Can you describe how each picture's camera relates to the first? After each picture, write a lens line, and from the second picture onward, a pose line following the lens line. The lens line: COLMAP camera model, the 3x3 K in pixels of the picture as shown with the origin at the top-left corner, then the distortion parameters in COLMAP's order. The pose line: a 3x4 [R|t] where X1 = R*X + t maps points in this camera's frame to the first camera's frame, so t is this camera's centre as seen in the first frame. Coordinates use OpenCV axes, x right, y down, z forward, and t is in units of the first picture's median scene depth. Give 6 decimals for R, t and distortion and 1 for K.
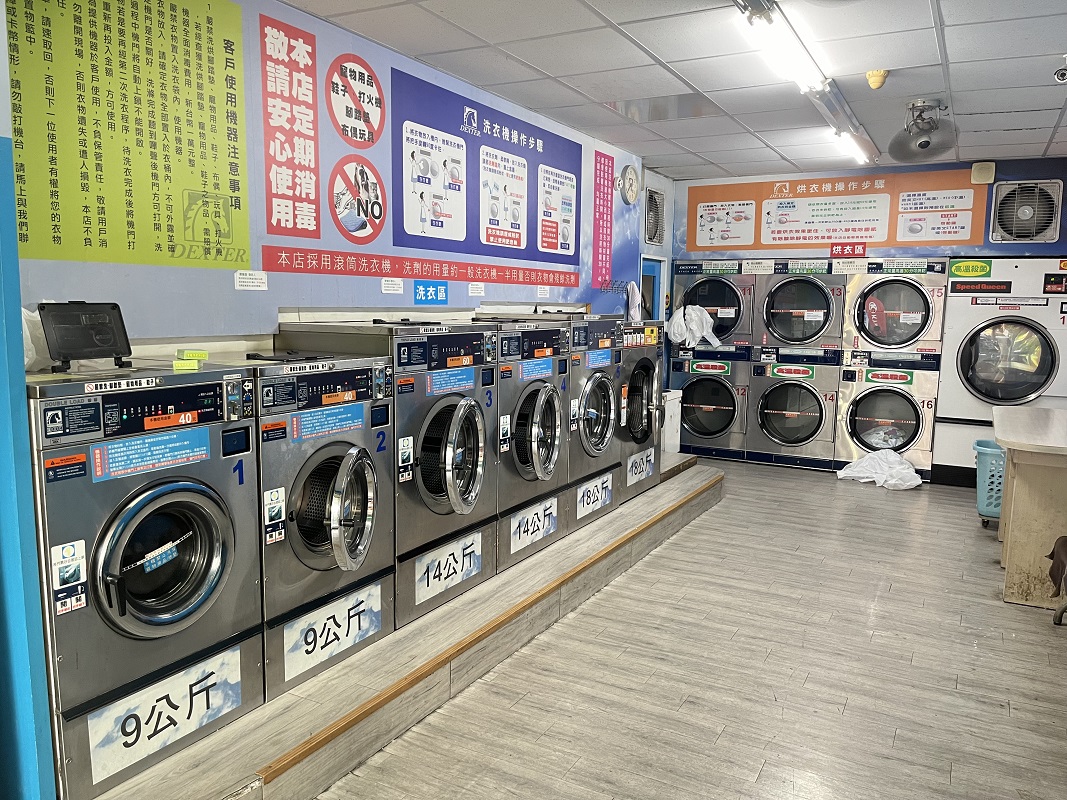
lens RADIAL K [[811.7, 0, 532.2], [0, 811.7, 406.8], [0, 0, 1]] dist [0.057107, -0.075793]
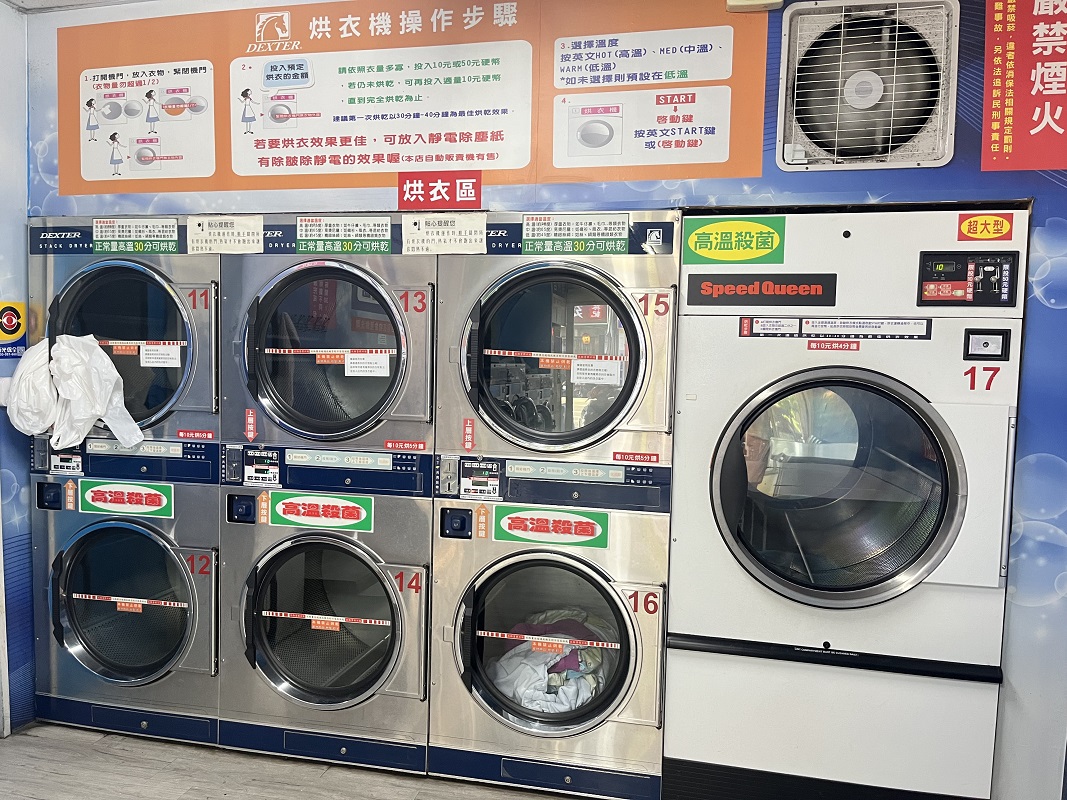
lens RADIAL K [[811.7, 0, 541.3], [0, 811.7, 402.7], [0, 0, 1]] dist [0.057107, -0.075793]
pose [[0.949895, -0.012680, 0.312313, 0.312710], [0.032917, 0.997679, -0.059609, -0.070534], [-0.310832, 0.066903, 0.948107, 0.636254]]
